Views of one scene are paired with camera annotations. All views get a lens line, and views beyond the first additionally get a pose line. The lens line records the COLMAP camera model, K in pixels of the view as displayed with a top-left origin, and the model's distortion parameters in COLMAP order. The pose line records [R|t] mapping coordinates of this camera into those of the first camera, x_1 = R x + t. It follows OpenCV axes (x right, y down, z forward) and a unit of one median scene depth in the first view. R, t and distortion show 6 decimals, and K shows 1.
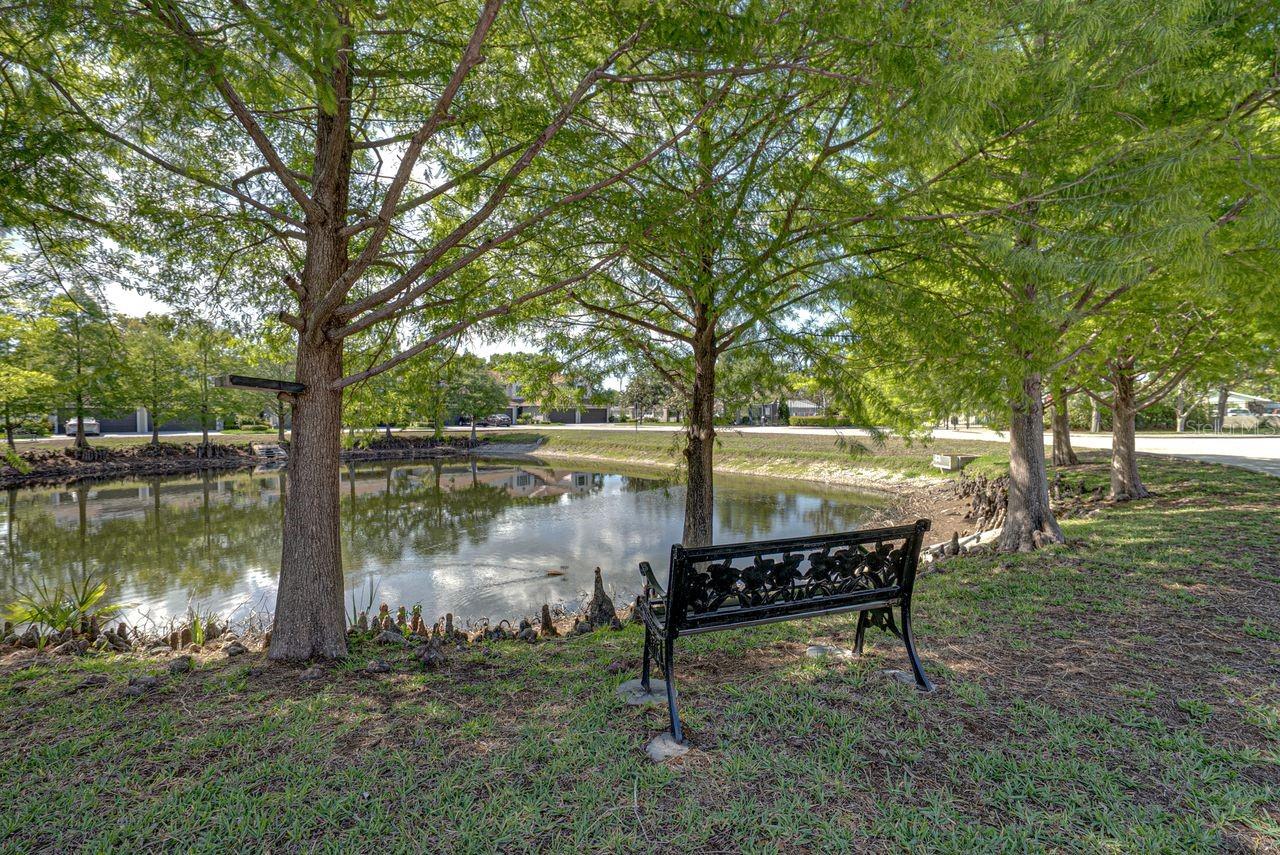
lens RADIAL K [[844.6, 0, 641.6], [0, 844.6, 435.2], [0, 0, 1]] dist [0.019948, -0.004314]
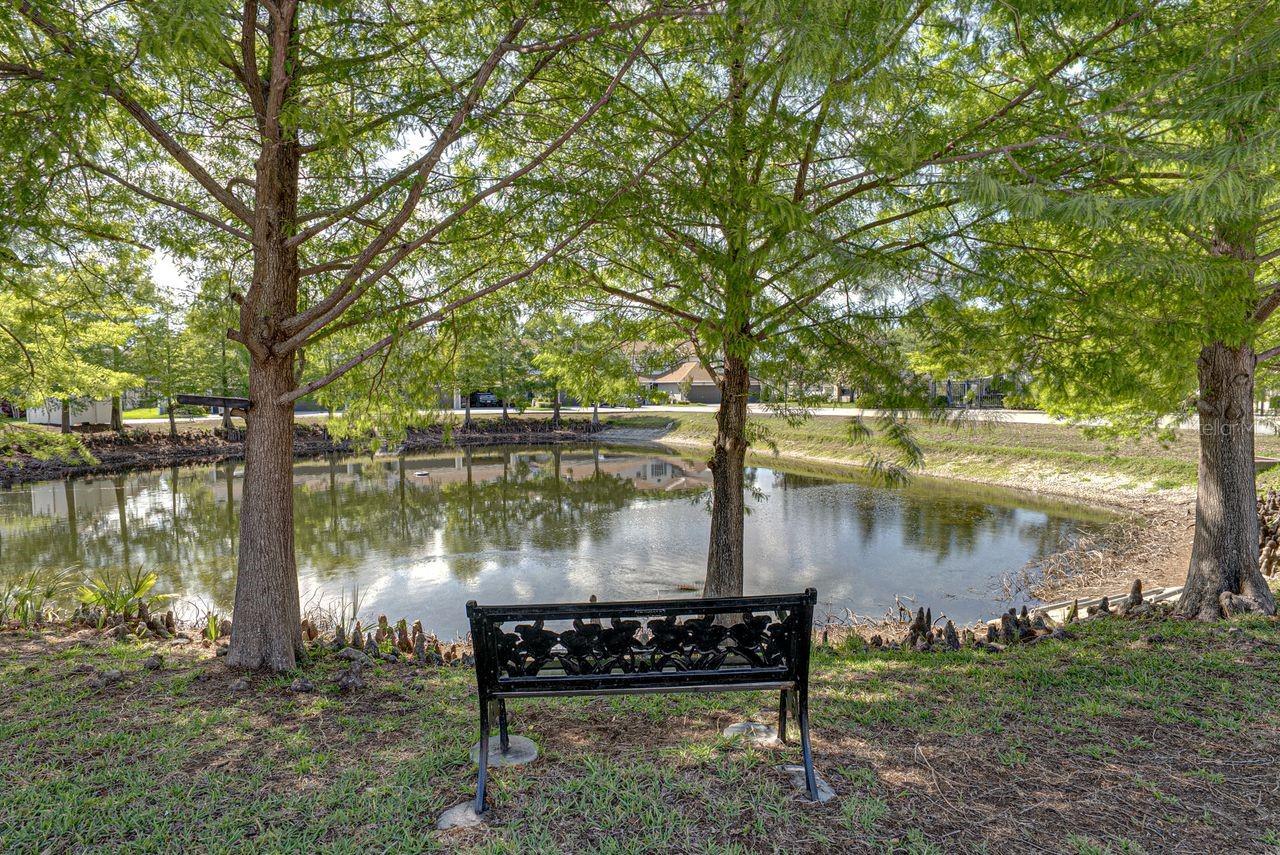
lens RADIAL K [[1073.2, 0, 641.2], [0, 1073.2, 440.1], [0, 0, 1]] dist [0.037967, -0.018754]
pose [[0.911656, 0.028016, -0.409999, 0.327485], [0.001324, 0.997468, 0.071103, -0.061326], [0.410953, -0.065364, 0.909310, 0.012979]]
